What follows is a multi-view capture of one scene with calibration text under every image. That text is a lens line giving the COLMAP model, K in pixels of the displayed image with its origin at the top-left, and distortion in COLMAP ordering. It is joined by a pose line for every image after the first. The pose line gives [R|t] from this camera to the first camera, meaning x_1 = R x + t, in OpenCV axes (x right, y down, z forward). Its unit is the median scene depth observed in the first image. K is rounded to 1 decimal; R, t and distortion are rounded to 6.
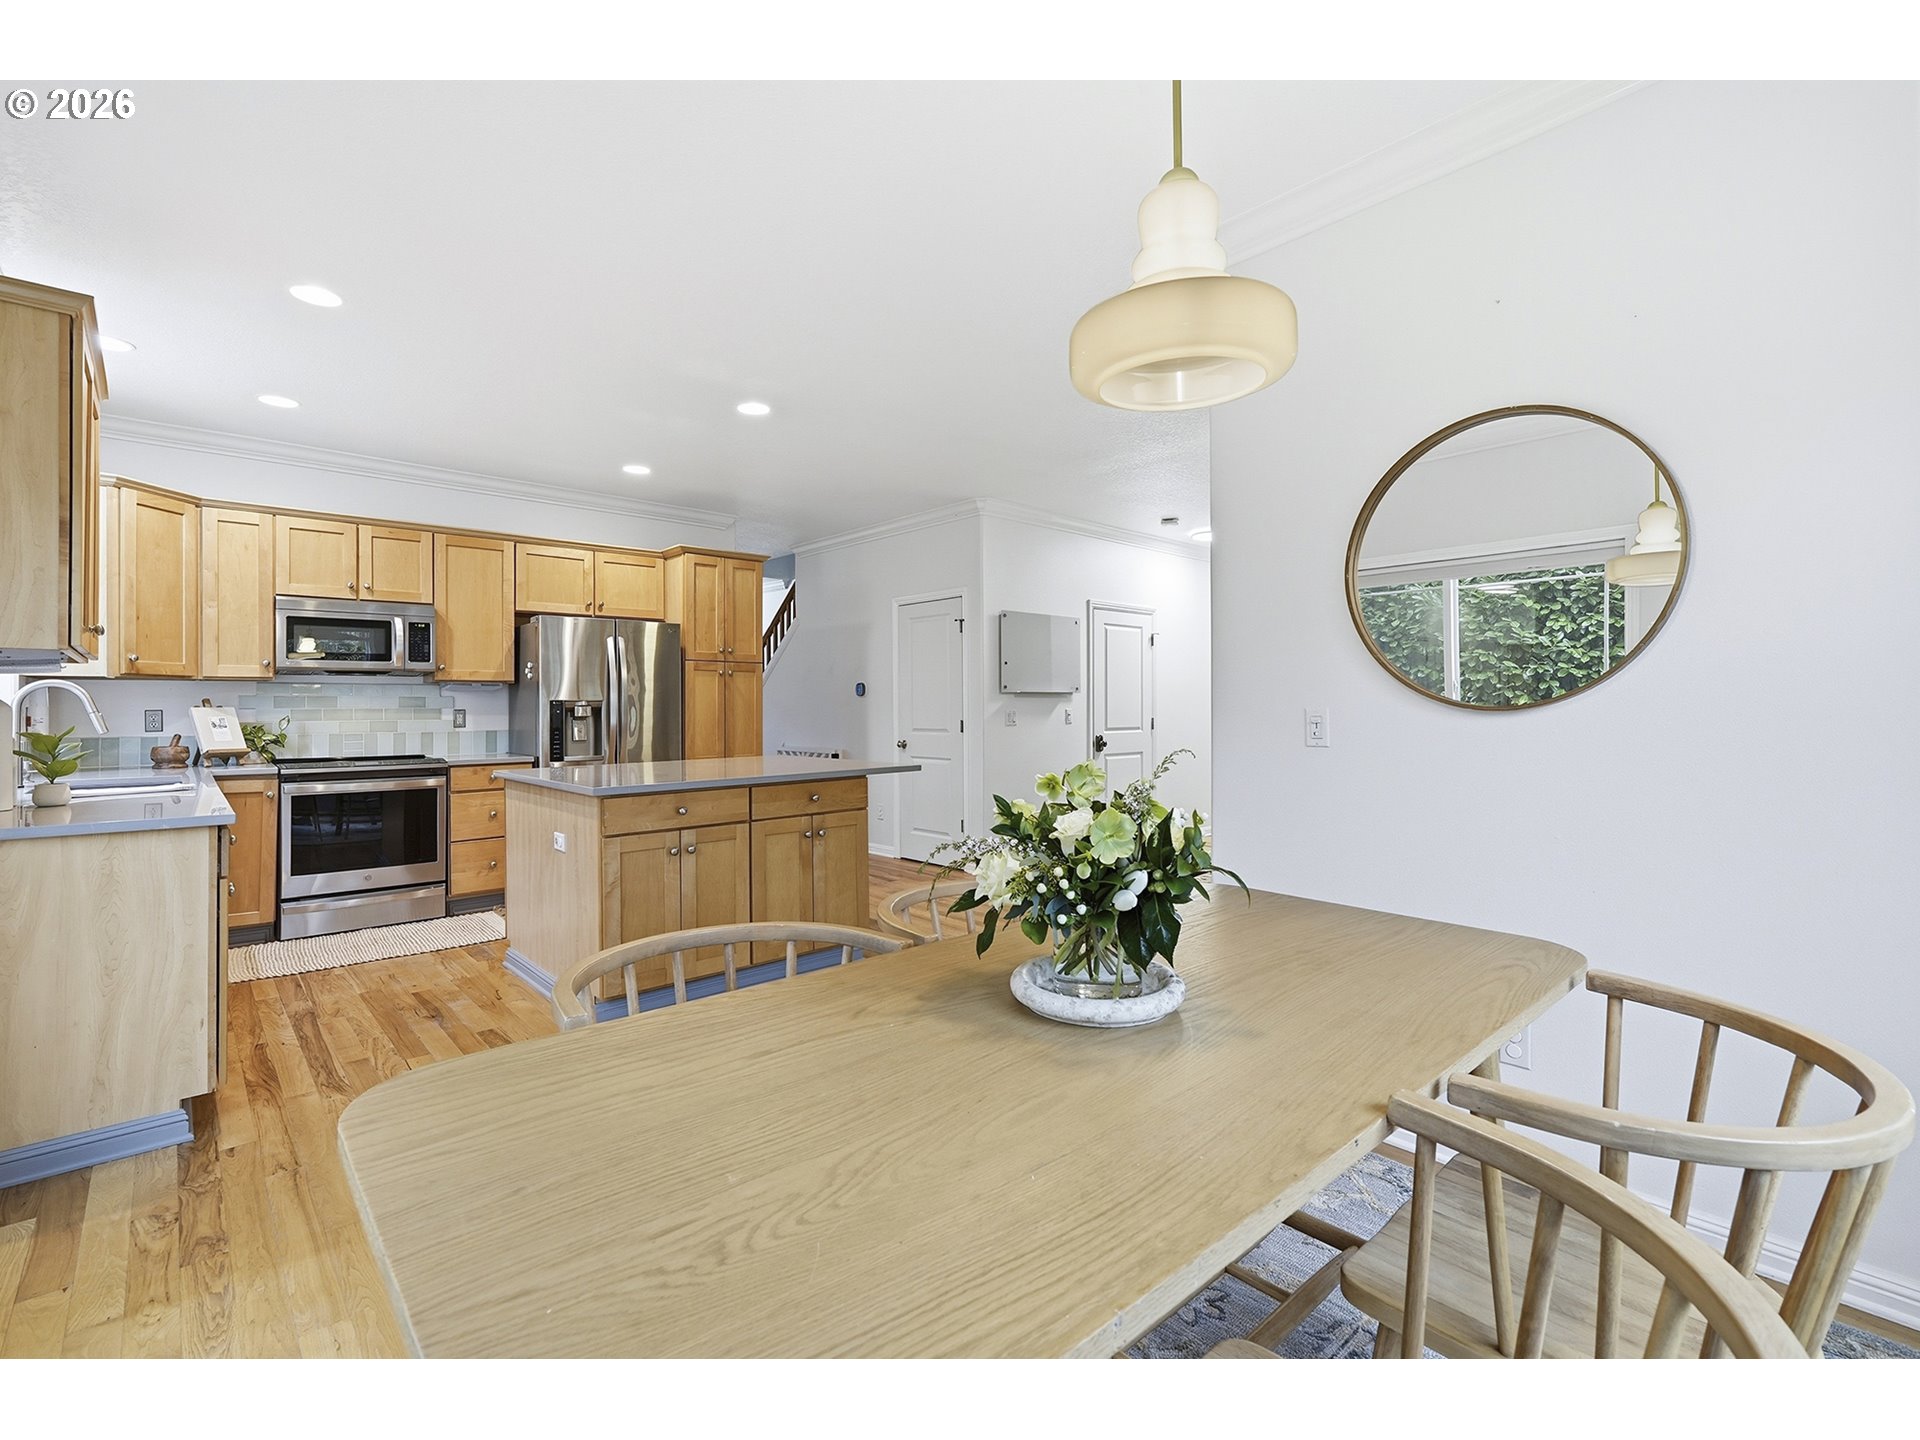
lens RADIAL K [[858.4, 0, 947.7], [0, 858.4, 694.2], [0, 0, 1]] dist [-0.006796, 0.001740]
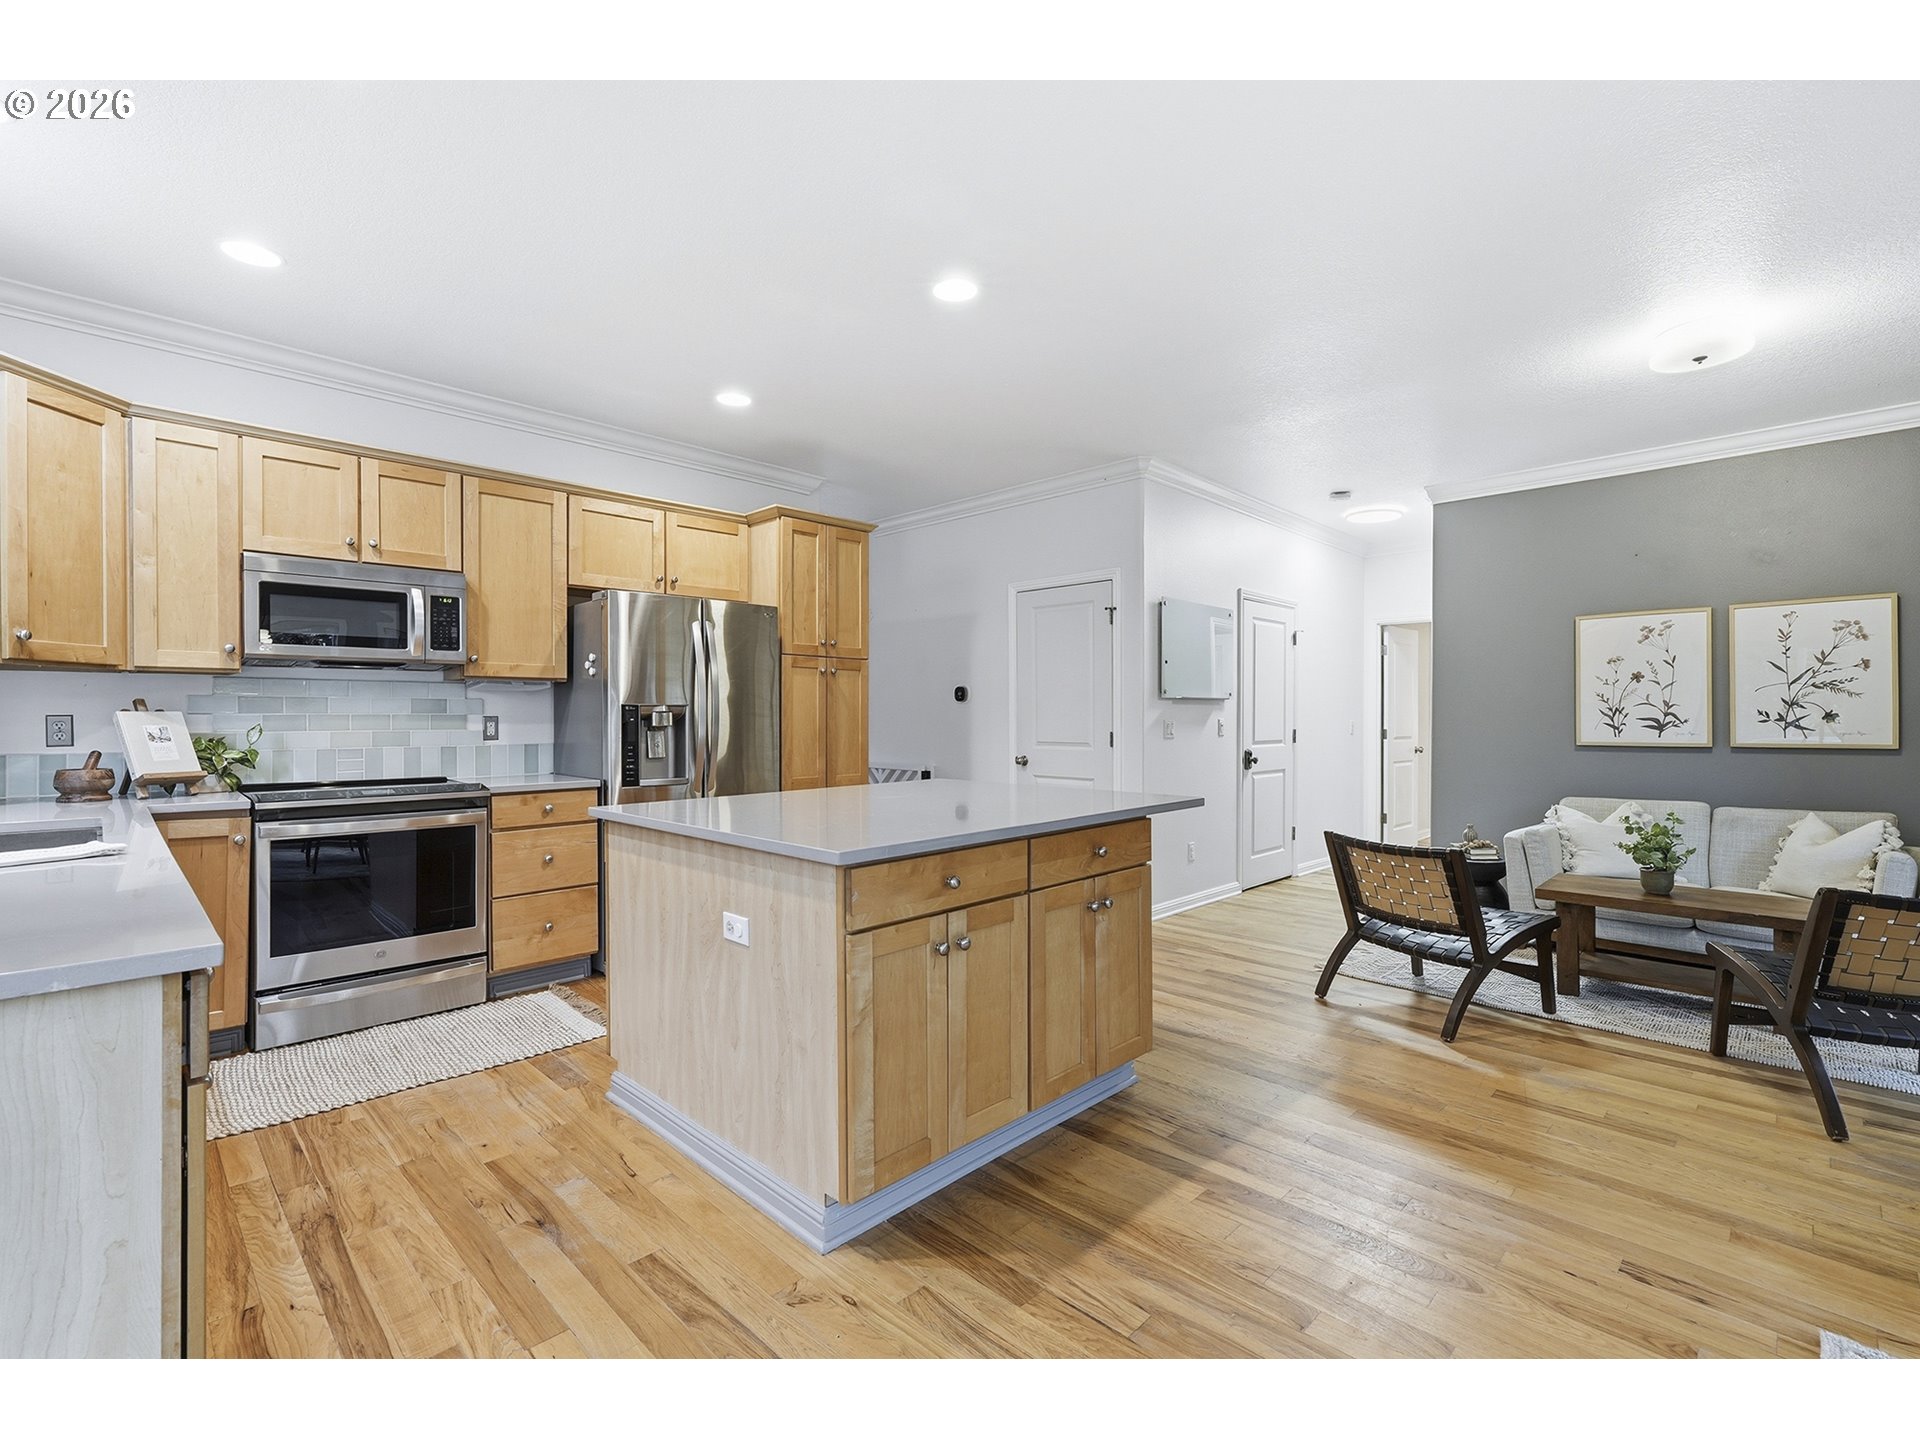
lens RADIAL K [[858.4, 0, 954.2], [0, 858.4, 712.8], [0, 0, 1]] dist [-0.006796, 0.001740]
pose [[0.998632, 0.004777, 0.052066, -0.243284], [-0.005419, 0.999911, 0.012200, 0.004322], [-0.052003, -0.012466, 0.998569, 0.273622]]
